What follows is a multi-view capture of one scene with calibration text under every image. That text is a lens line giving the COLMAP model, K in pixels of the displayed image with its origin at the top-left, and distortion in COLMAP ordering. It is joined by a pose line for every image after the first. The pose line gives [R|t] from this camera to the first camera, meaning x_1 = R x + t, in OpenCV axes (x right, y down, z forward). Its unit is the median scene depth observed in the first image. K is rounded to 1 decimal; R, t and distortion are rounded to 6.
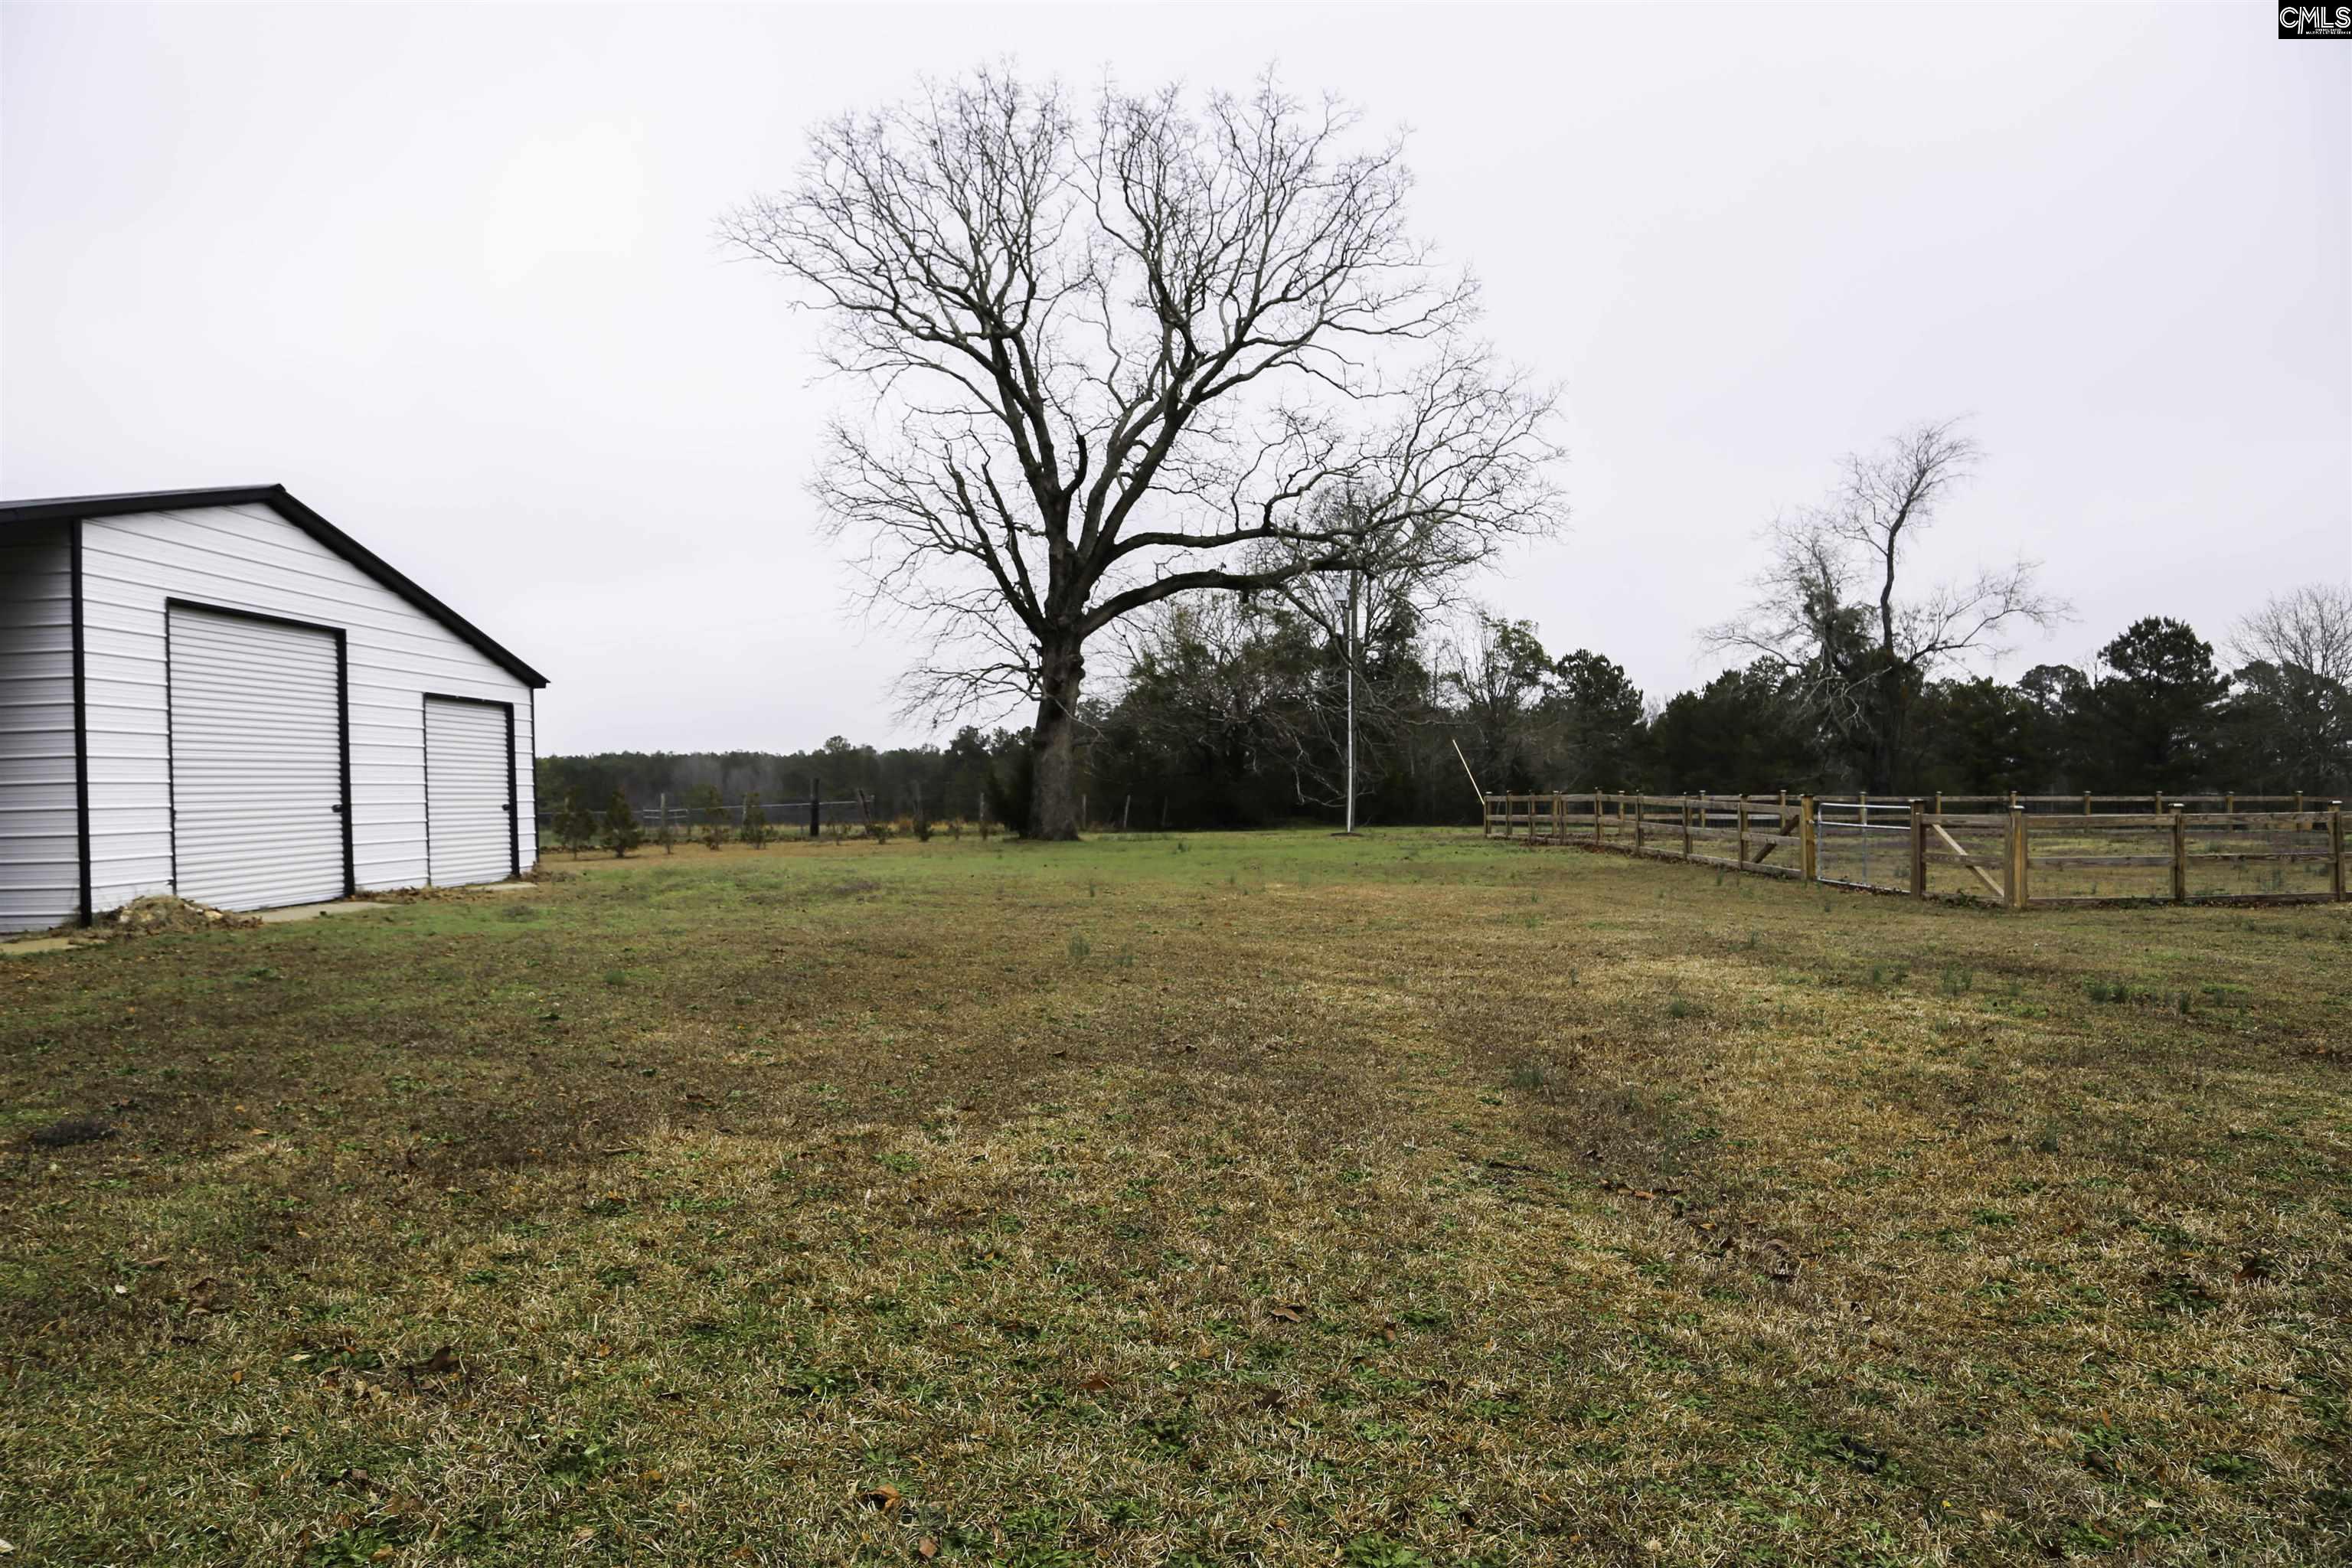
lens RADIAL K [[1632.3, 0, 1159.2], [0, 1632.3, 790.0], [0, 0, 1]] dist [-0.089946, 0.044616]
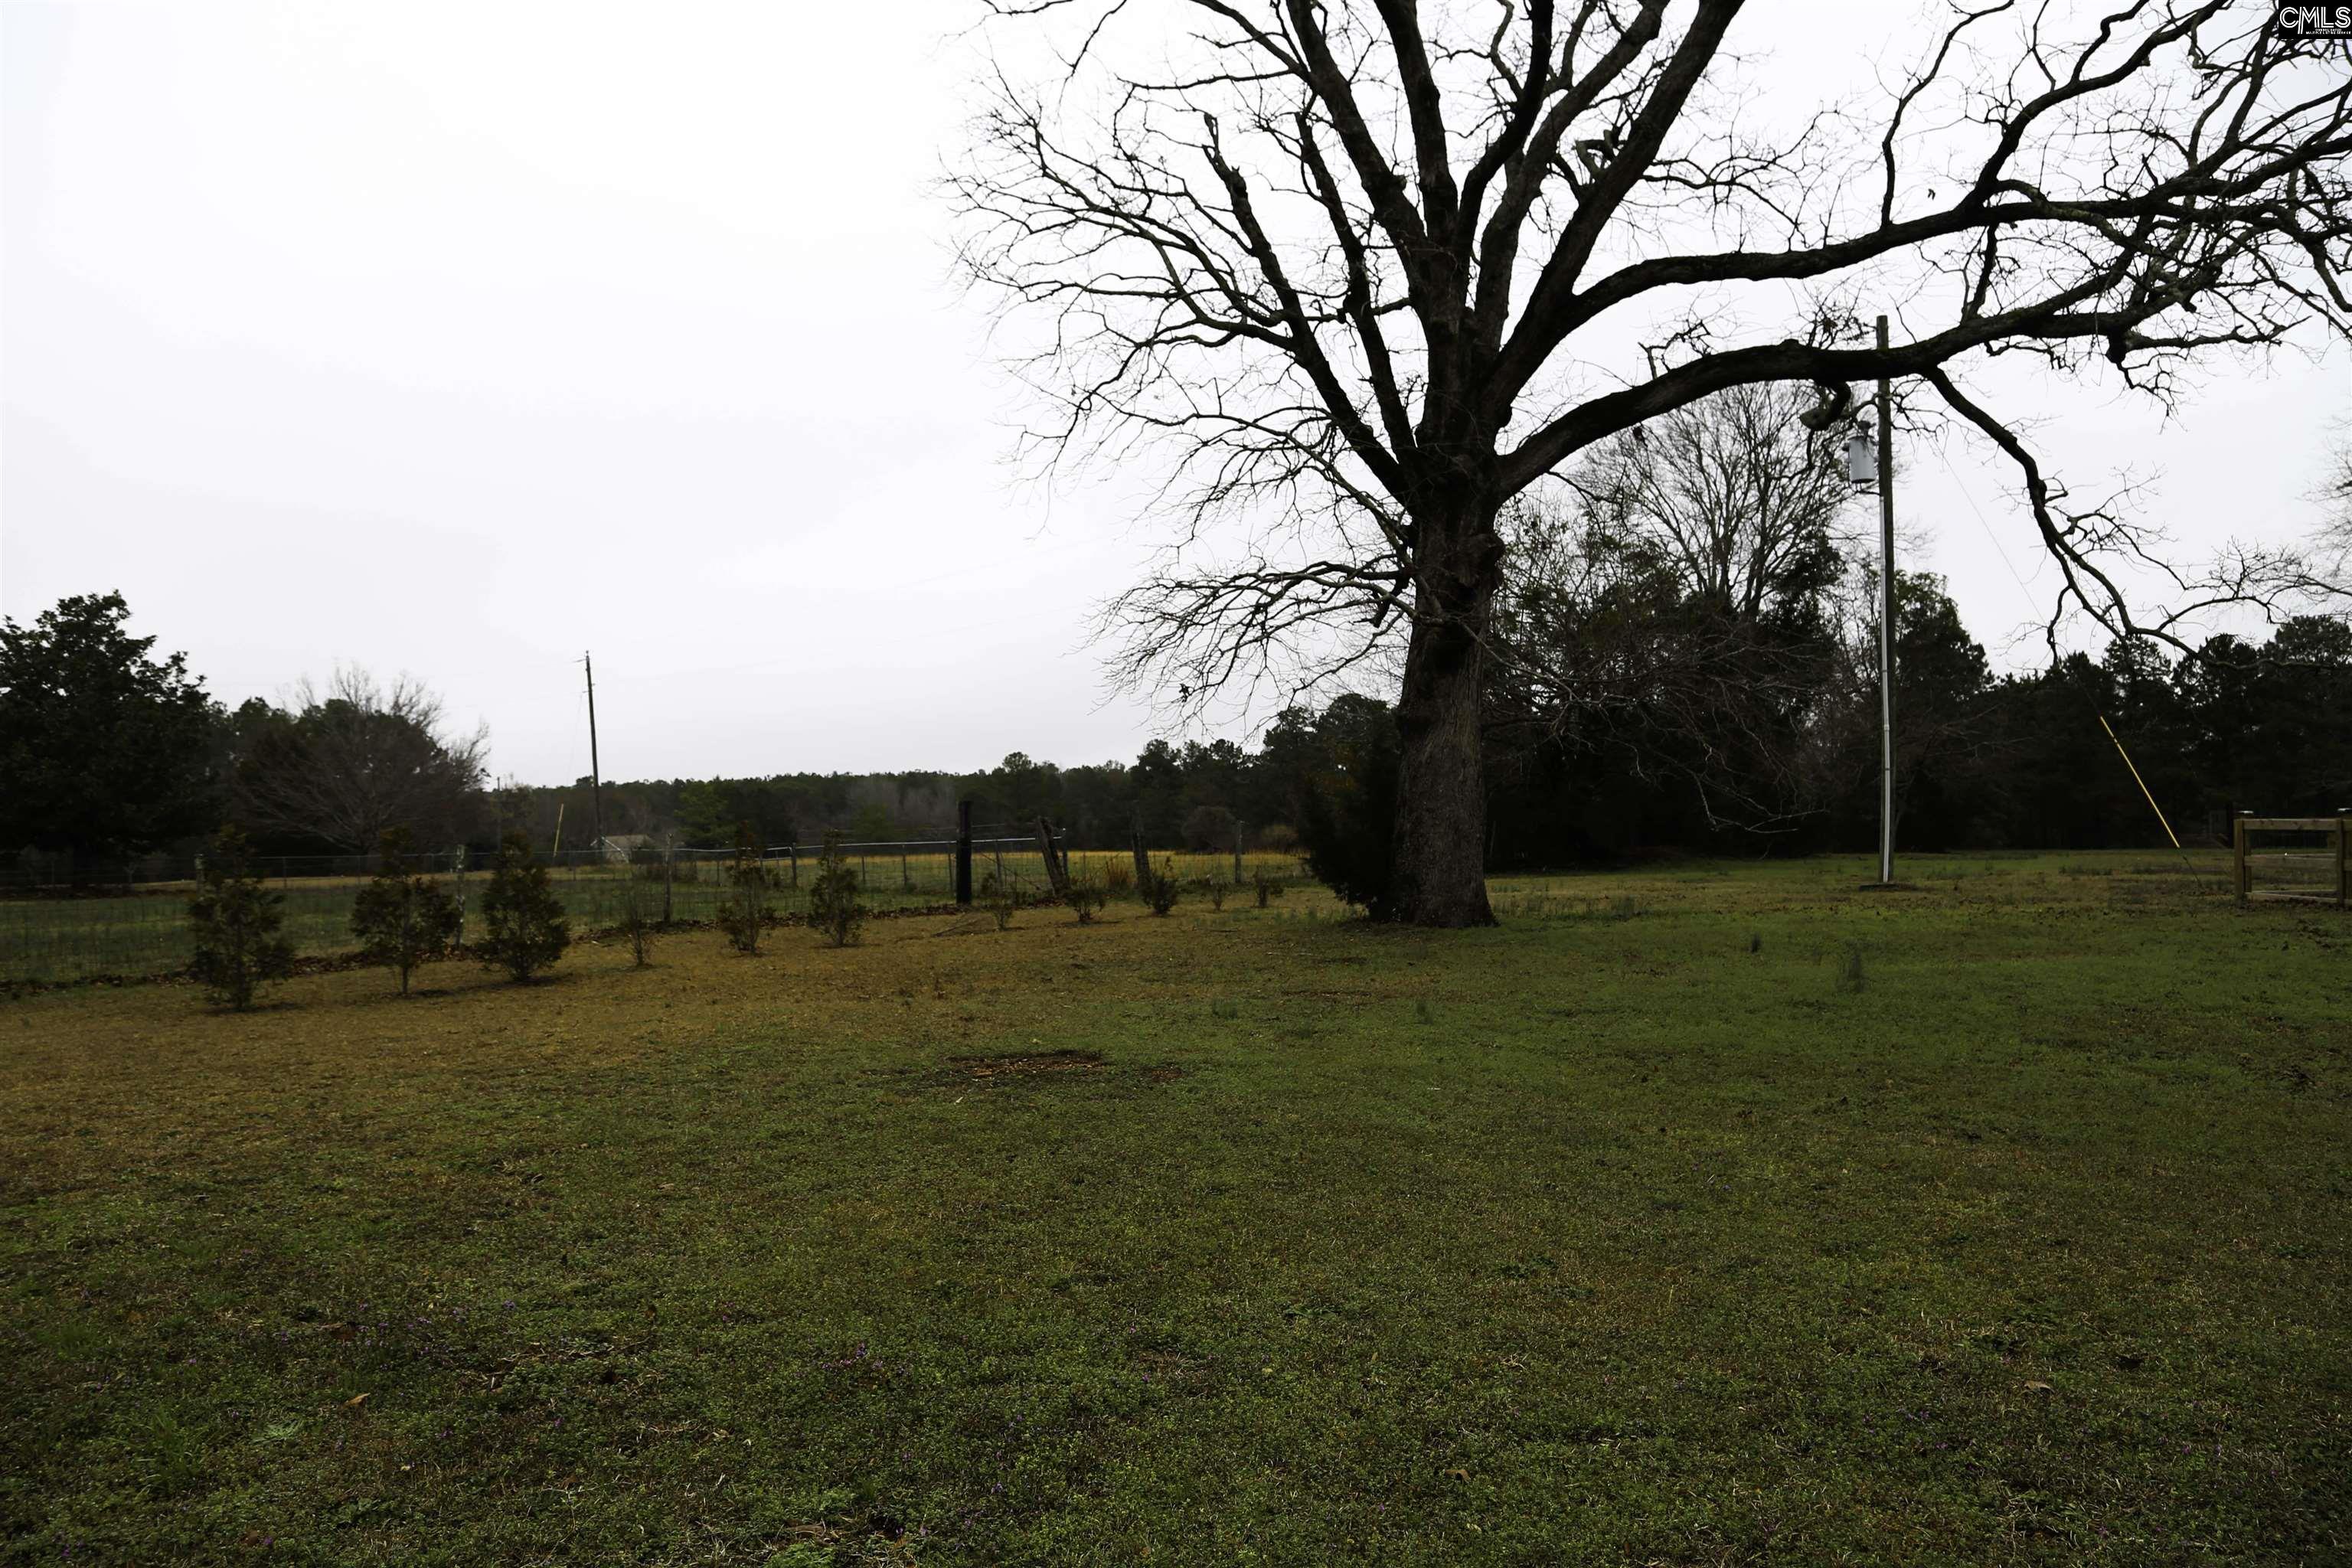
lens RADIAL K [[1632.3, 0, 1183.7], [0, 1632.3, 797.6], [0, 0, 1]] dist [-0.089946, 0.044616]
pose [[0.995357, -0.013931, -0.095240, -0.025714], [0.013454, 0.999894, -0.005653, -0.001323], [0.095309, 0.004346, 0.995438, 0.140195]]
